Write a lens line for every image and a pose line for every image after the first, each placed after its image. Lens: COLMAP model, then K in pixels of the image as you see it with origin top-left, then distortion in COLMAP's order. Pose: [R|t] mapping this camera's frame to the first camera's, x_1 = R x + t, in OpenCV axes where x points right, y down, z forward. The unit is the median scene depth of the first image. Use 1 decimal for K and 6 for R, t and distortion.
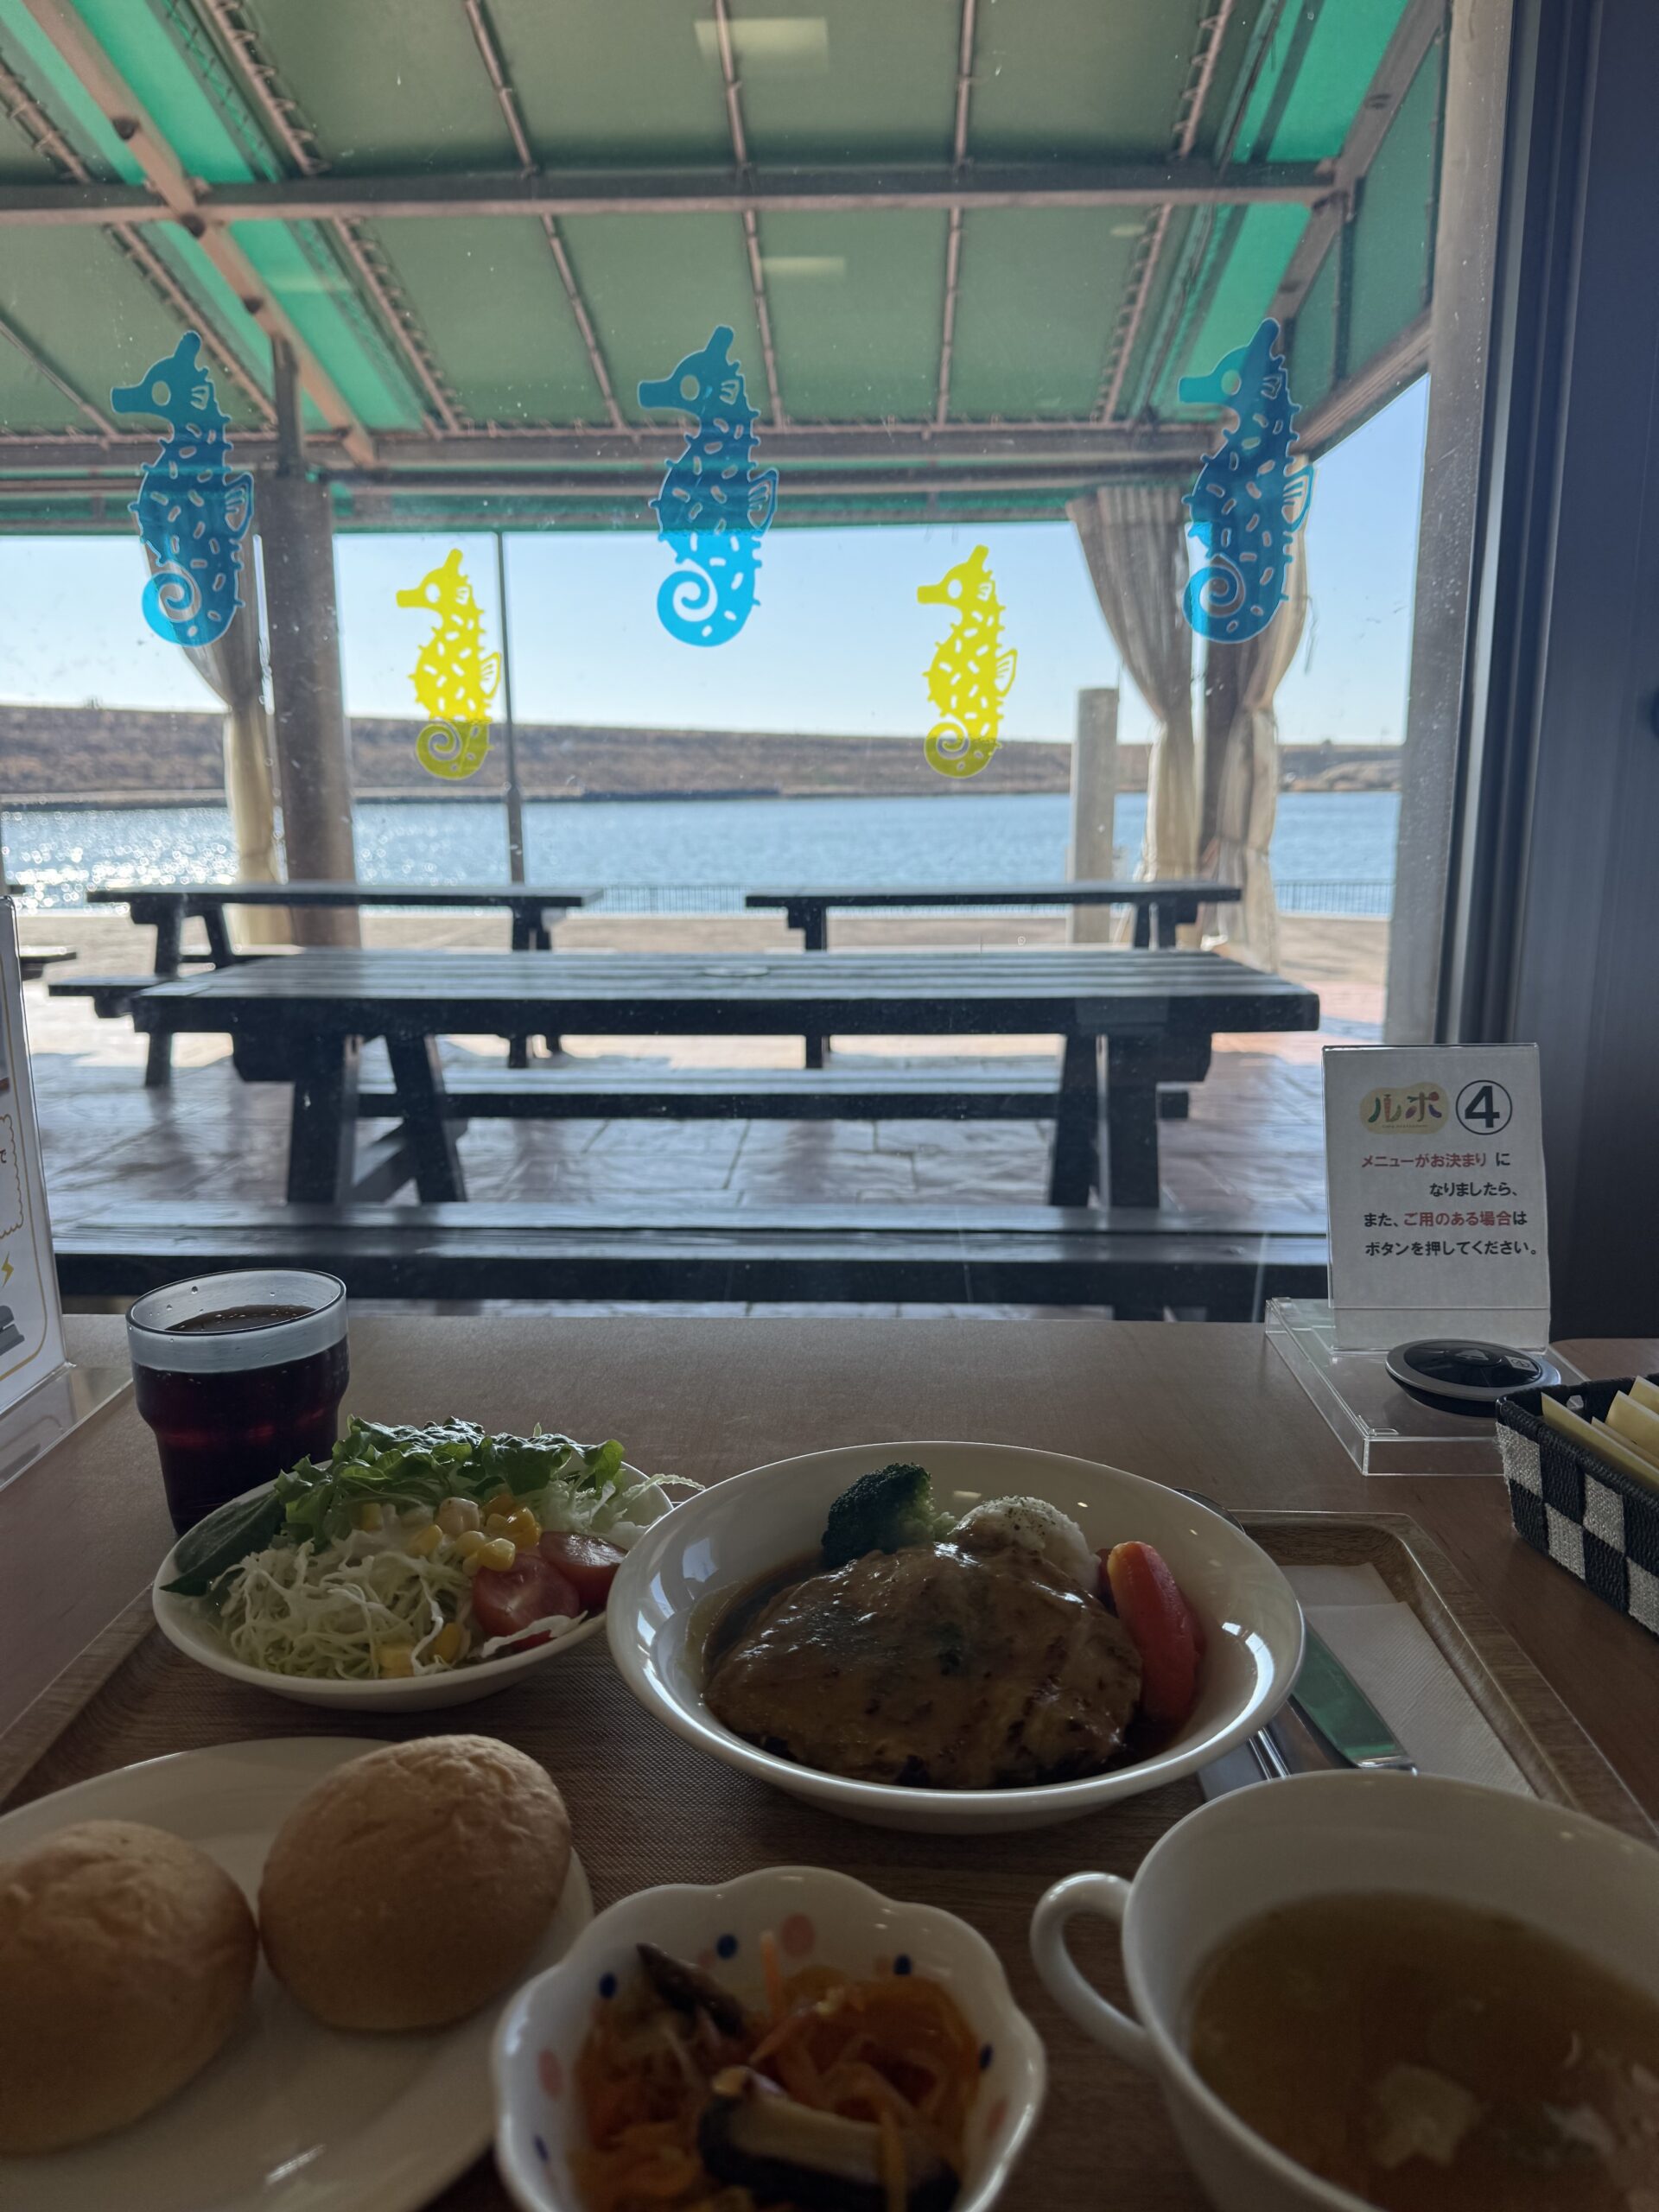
lens RADIAL K [[1554.4, 0, 827.5], [0, 1554.4, 1102.6], [0, 0, 1]] dist [0.059609, -0.000212]
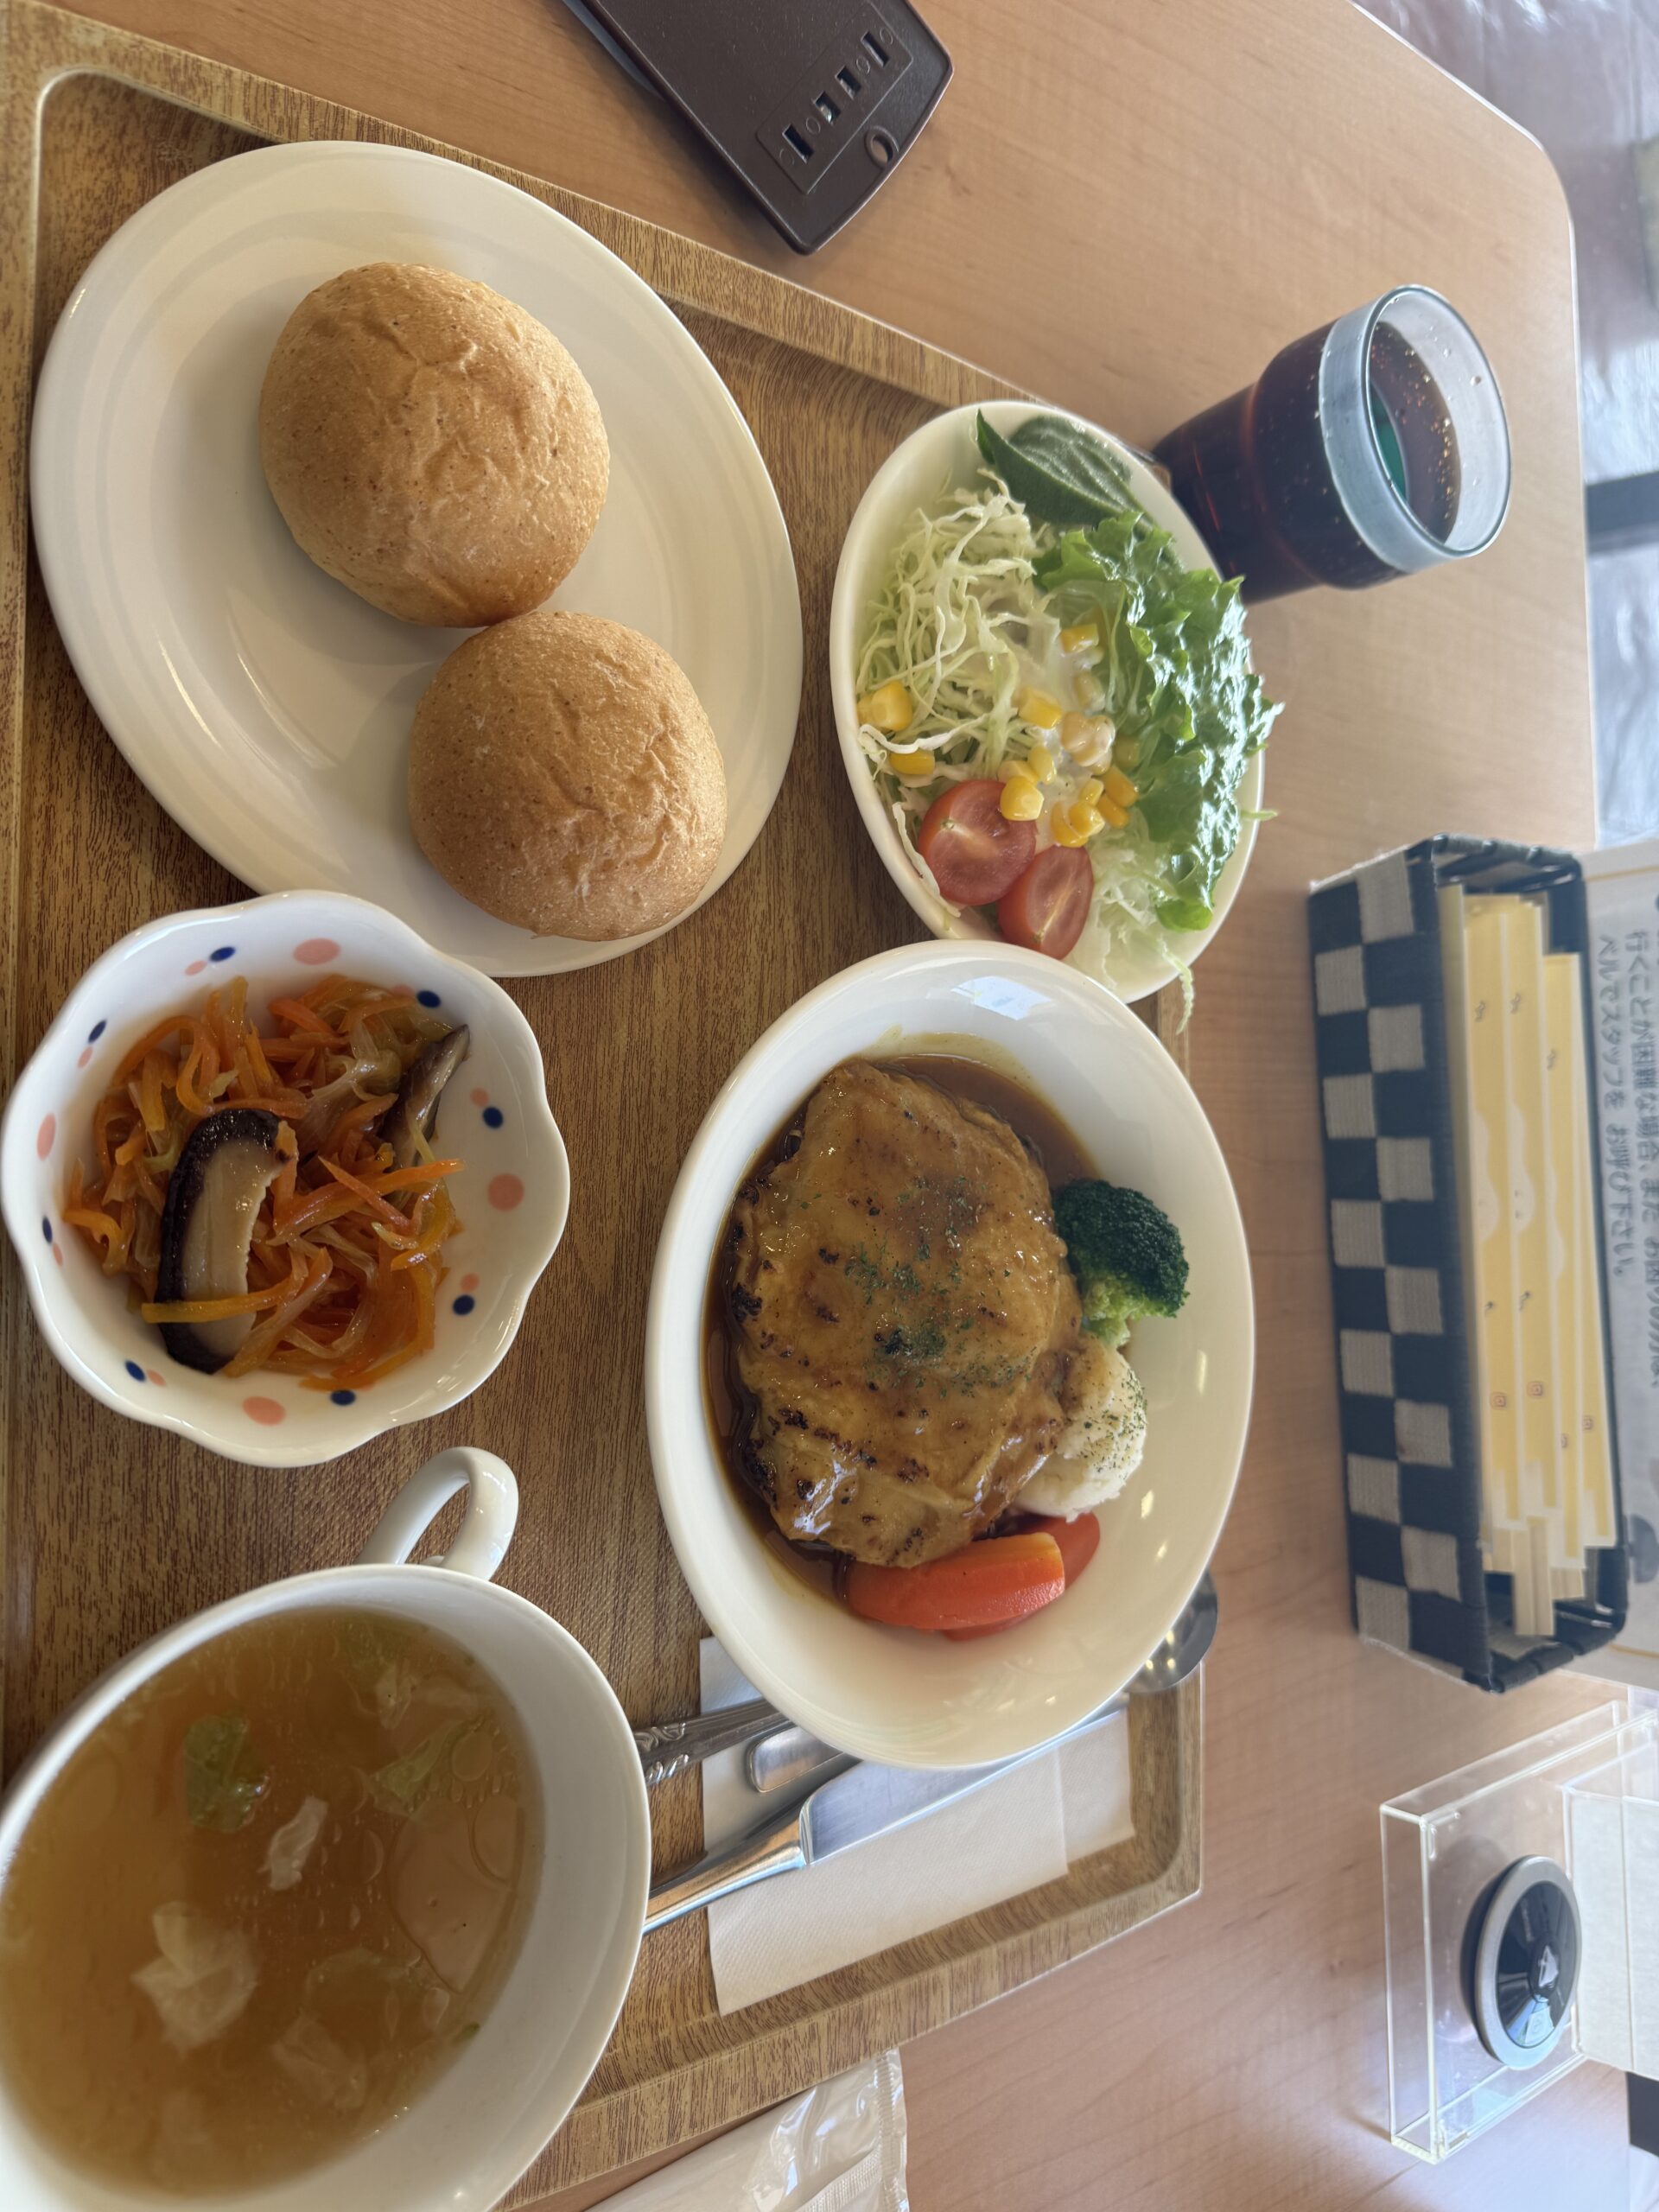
lens RADIAL K [[1554.4, 0, 829.8], [0, 1554.4, 1105.3], [0, 0, 1]] dist [0.059609, -0.000212]
pose [[0.018681, 0.999746, -0.012631, -0.049224], [-0.760935, 0.022411, 0.648441, -0.203329], [0.648559, -0.002503, 0.761160, 0.372732]]
